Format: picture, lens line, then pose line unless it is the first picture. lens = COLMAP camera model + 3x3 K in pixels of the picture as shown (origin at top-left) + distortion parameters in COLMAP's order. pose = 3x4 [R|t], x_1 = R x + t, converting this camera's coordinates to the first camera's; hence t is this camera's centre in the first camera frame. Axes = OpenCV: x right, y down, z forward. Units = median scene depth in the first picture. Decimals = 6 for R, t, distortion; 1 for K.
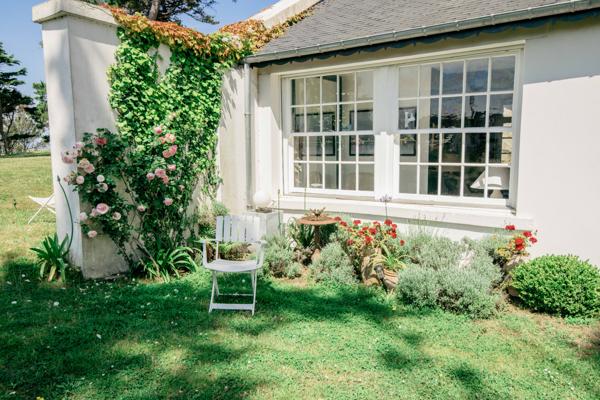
lens RADIAL K [[455.2, 0, 300.0], [0, 455.2, 200.0], [0, 0, 1]] dist [0.032026, -0.002790]
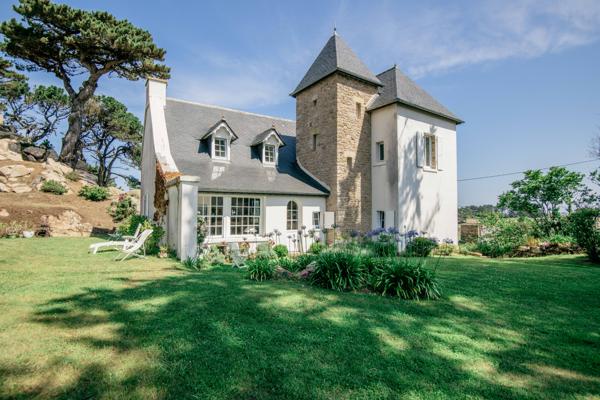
lens RADIAL K [[279.3, 0, 300.0], [0, 279.3, 200.0], [0, 0, 1]] dist [-0.042985, -0.000583]
pose [[0.393921, 0.040937, 0.918232, -1.579537], [0.089450, 0.992558, -0.082625, -0.059337], [-0.914781, 0.114683, 0.387328, -0.276105]]
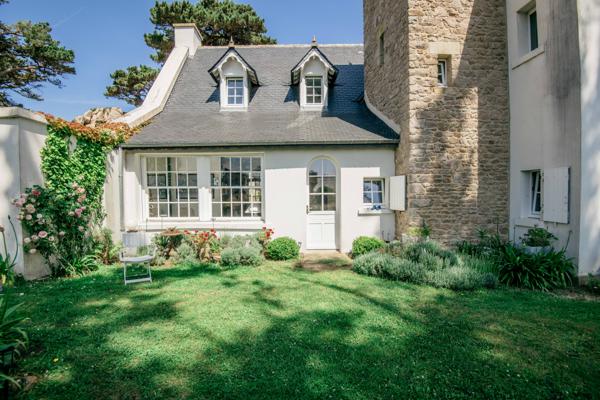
lens RADIAL K [[279.3, 0, 300.0], [0, 279.3, 200.0], [0, 0, 1]] dist [-0.042985, -0.000583]
pose [[0.814025, -0.017567, 0.580564, -0.202749], [0.067399, 0.995647, -0.064376, 0.017245], [-0.576906, 0.091533, 0.811666, -0.267219]]
